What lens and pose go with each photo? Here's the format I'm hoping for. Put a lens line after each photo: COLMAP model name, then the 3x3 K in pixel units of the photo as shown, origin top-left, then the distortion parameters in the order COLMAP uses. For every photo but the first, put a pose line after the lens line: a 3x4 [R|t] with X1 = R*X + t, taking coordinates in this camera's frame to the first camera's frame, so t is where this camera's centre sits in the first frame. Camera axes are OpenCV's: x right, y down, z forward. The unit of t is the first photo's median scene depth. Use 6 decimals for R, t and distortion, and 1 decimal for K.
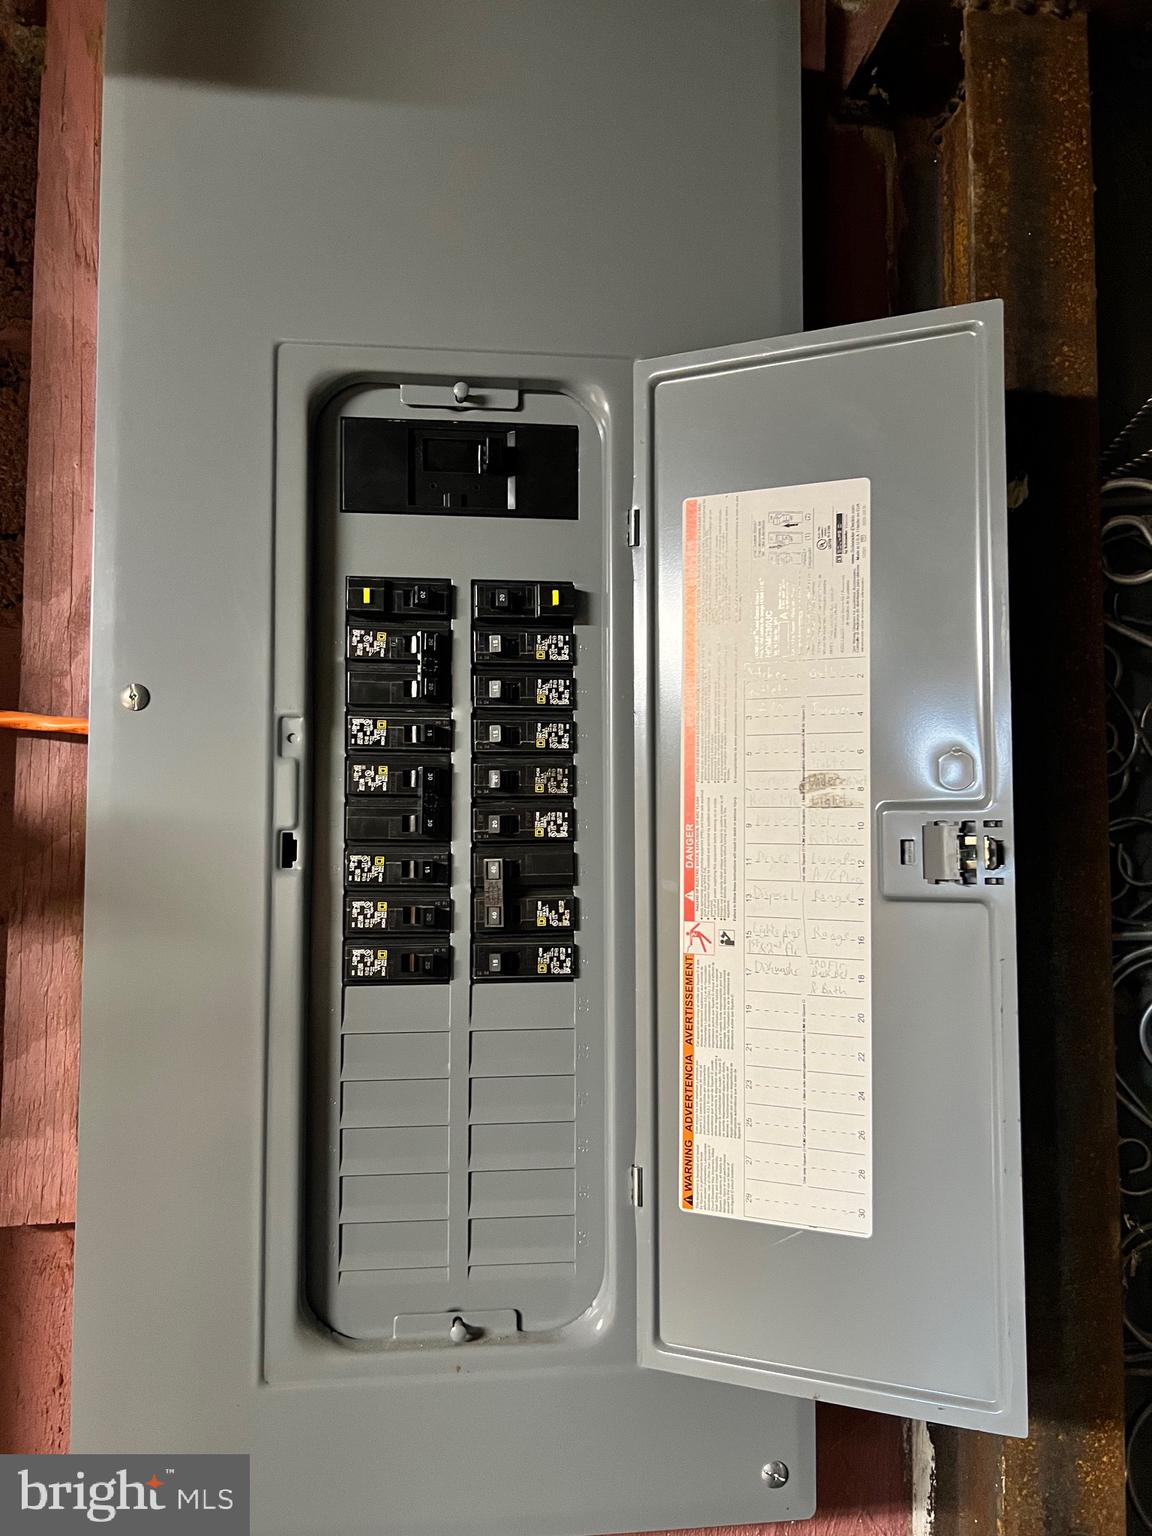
lens RADIAL K [[1166.7, 0, 576.0], [0, 1166.7, 768.0], [0, 0, 1]] dist [0.069212, -0.062350]
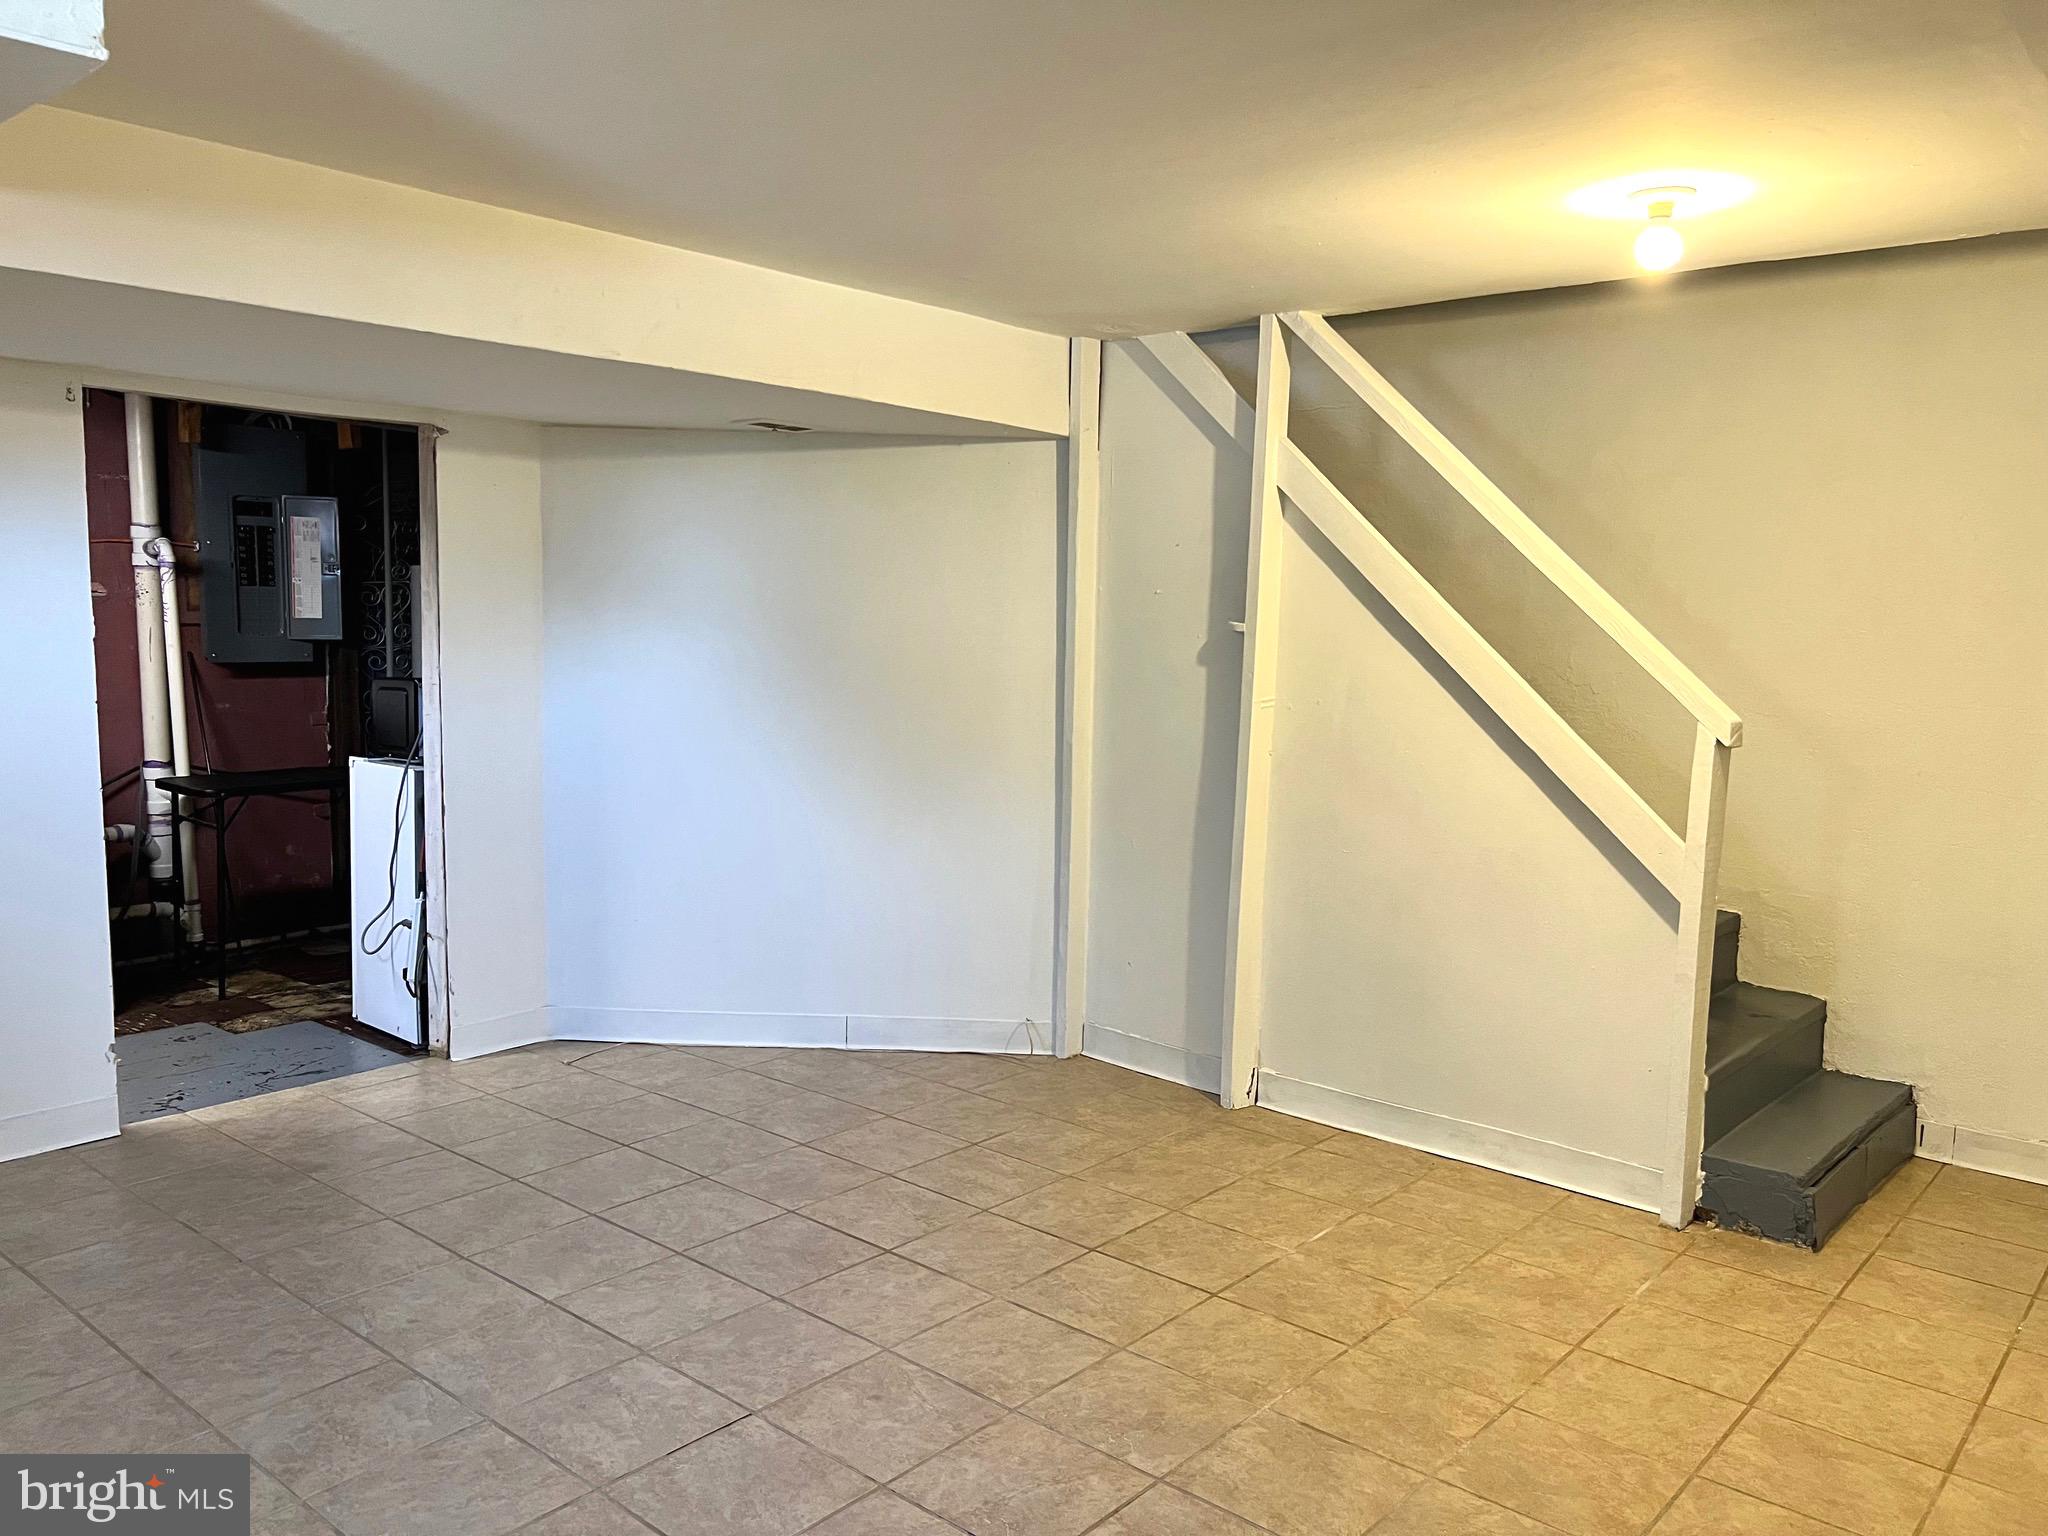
lens RADIAL K [[1555.6, 0, 1024.0], [0, 1555.6, 768.0], [0, 0, 1]] dist [0.069212, -0.062350]
pose [[0.731114, -0.057369, 0.679839, -3.168017], [-0.057096, 0.987818, 0.144761, -0.357250], [-0.679862, -0.144653, 0.718932, -8.881098]]
